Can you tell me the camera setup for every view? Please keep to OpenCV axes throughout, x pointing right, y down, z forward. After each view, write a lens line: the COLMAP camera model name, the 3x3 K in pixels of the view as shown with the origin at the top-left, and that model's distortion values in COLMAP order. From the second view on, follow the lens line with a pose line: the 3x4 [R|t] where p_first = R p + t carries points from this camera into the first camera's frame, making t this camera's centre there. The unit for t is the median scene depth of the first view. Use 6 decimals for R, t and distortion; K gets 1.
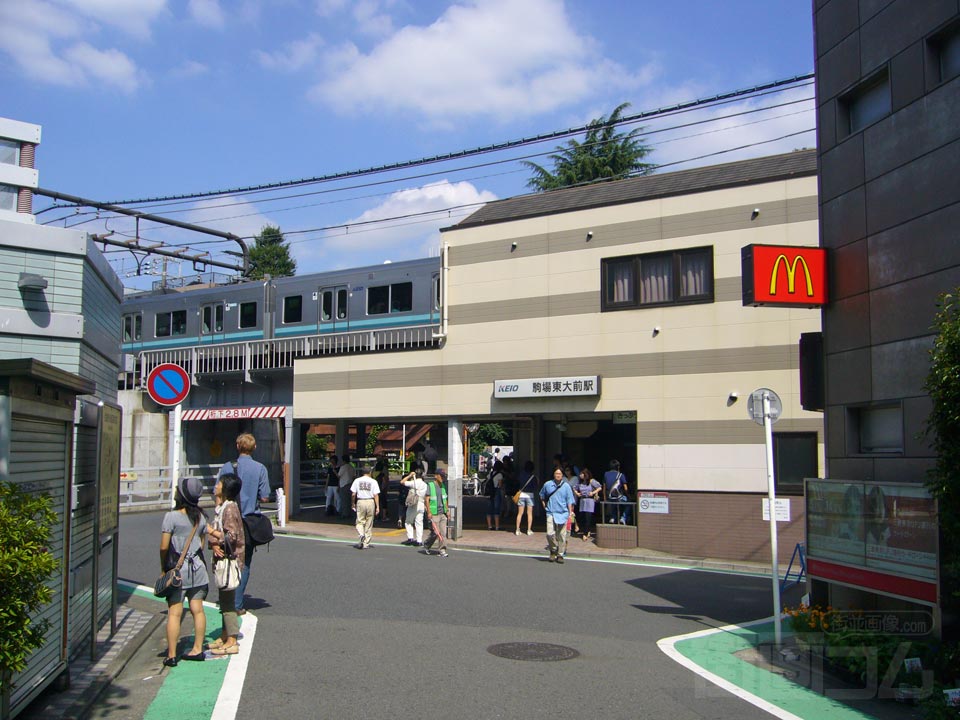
lens RADIAL K [[1034.1, 0, 471.3], [0, 1034.1, 360.7], [0, 0, 1]] dist [-0.049982, 0.000000]
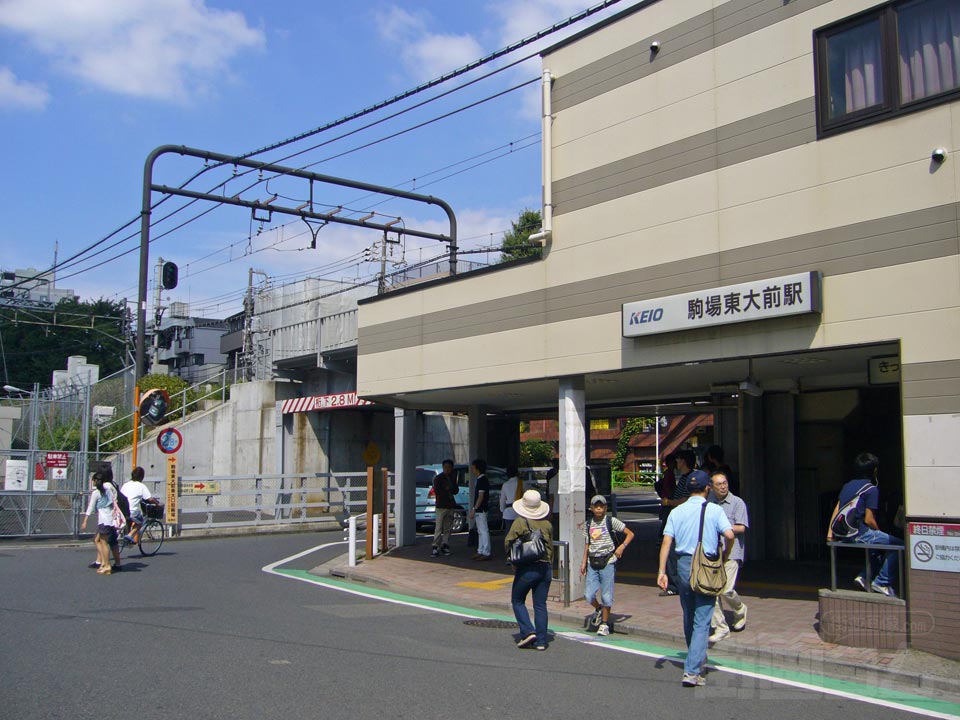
lens RADIAL K [[1034.1, 0, 484.8], [0, 1034.1, 359.3], [0, 0, 1]] dist [-0.049982, 0.000000]
pose [[0.953255, -0.031227, -0.300550, 0.114469], [0.025775, 0.999424, -0.022087, 0.058082], [0.301066, 0.013308, 0.953510, 0.489036]]
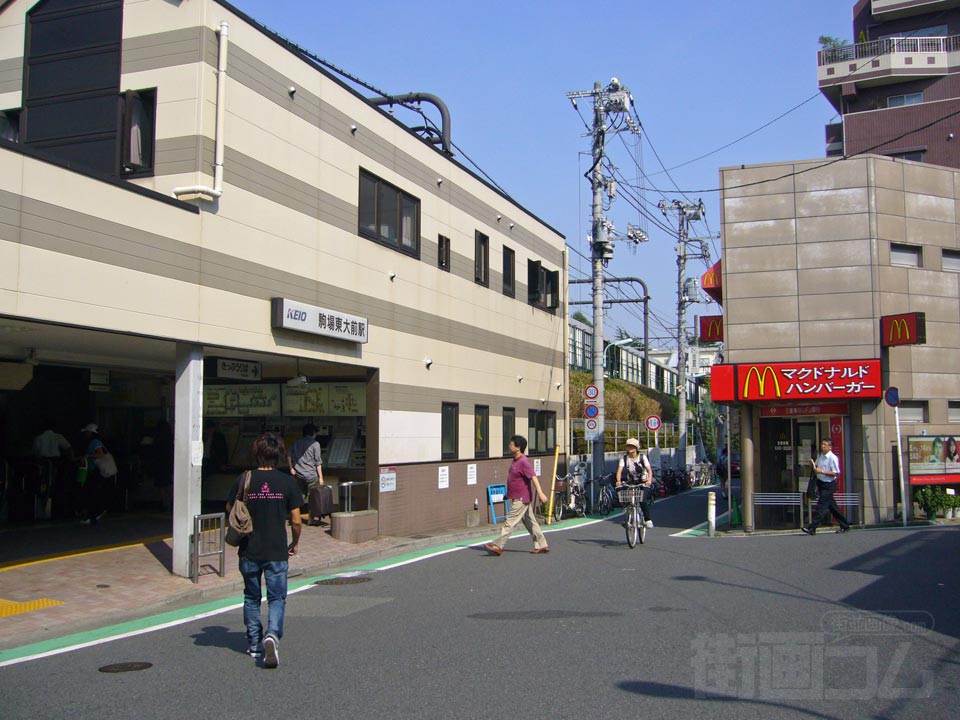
lens RADIAL K [[1034.1, 0, 481.2], [0, 1034.1, 357.9], [0, 0, 1]] dist [-0.049982, 0.000000]
pose [[-0.275911, 0.070646, 0.958583, -0.603878], [-0.084591, 0.991641, -0.097431, 0.105704], [-0.957454, -0.107970, -0.267629, 1.069030]]
